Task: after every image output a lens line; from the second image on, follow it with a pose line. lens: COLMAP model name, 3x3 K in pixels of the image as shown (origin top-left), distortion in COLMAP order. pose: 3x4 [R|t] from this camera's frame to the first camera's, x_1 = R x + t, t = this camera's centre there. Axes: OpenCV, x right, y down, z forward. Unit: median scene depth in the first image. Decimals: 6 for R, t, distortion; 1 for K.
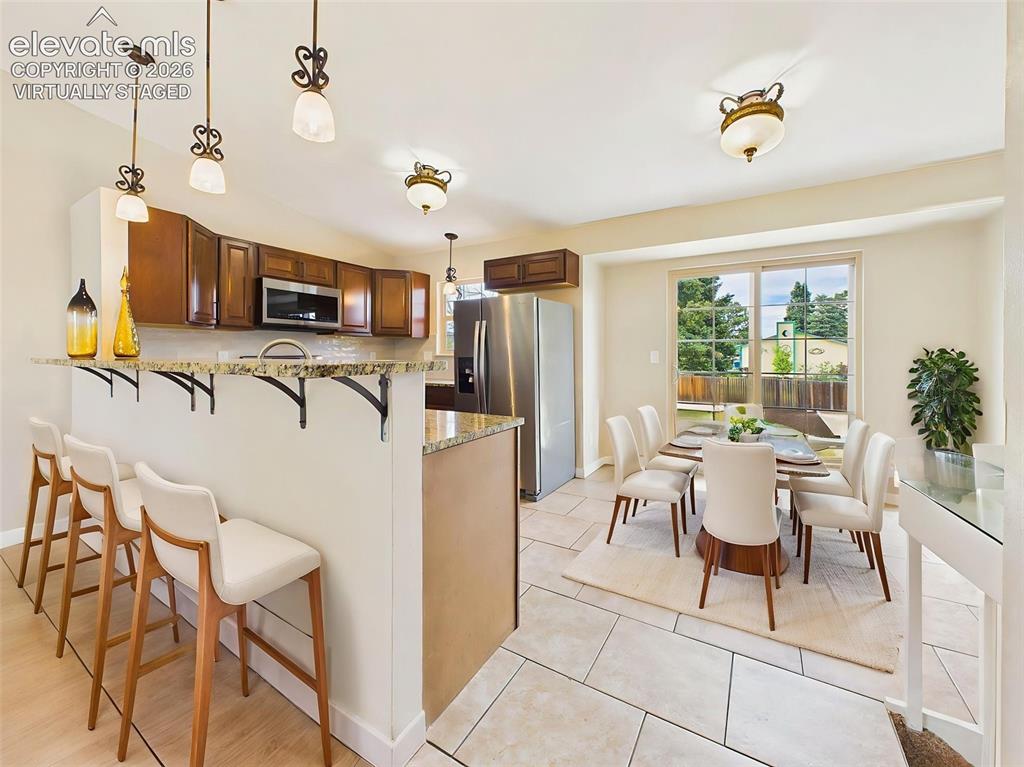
lens RADIAL K [[410.1, 0, 512.1], [0, 410.1, 353.4], [0, 0, 1]] dist [0.001304, 0.000259]
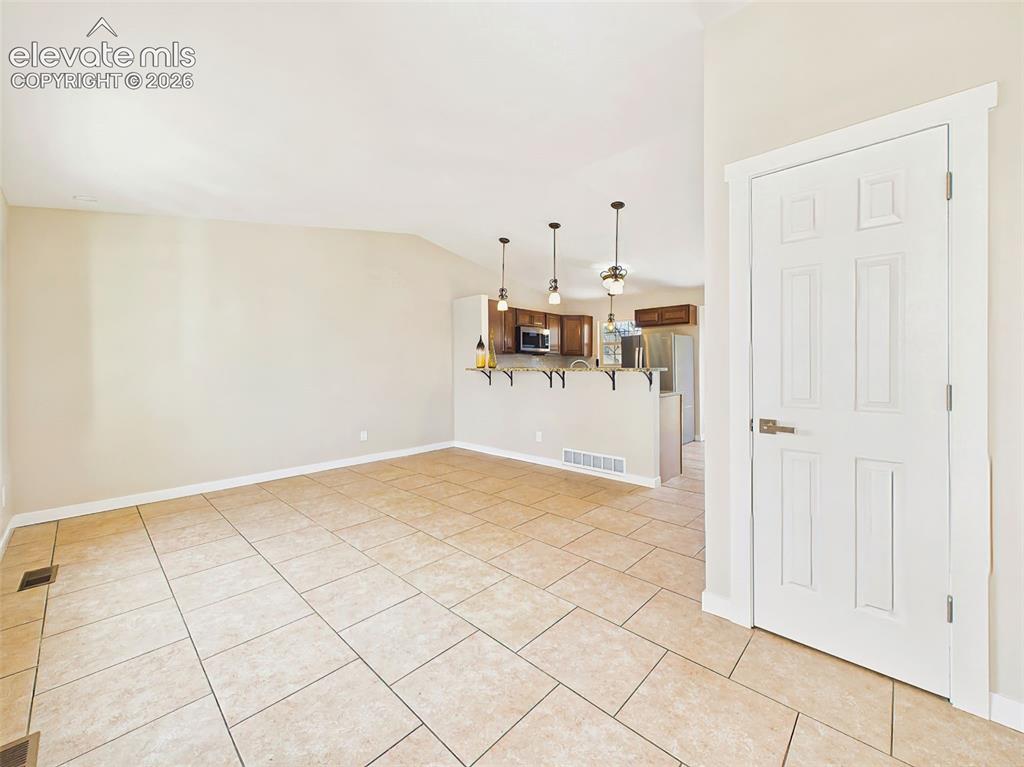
lens RADIAL K [[413.4, 0, 514.8], [0, 413.4, 364.2], [0, 0, 1]] dist [0.031019, 0.000013]
pose [[0.977067, -0.006349, -0.212837, -0.188874], [0.005519, 0.999975, -0.004493, -0.000044], [0.212860, 0.003215, 0.977077, -0.763669]]
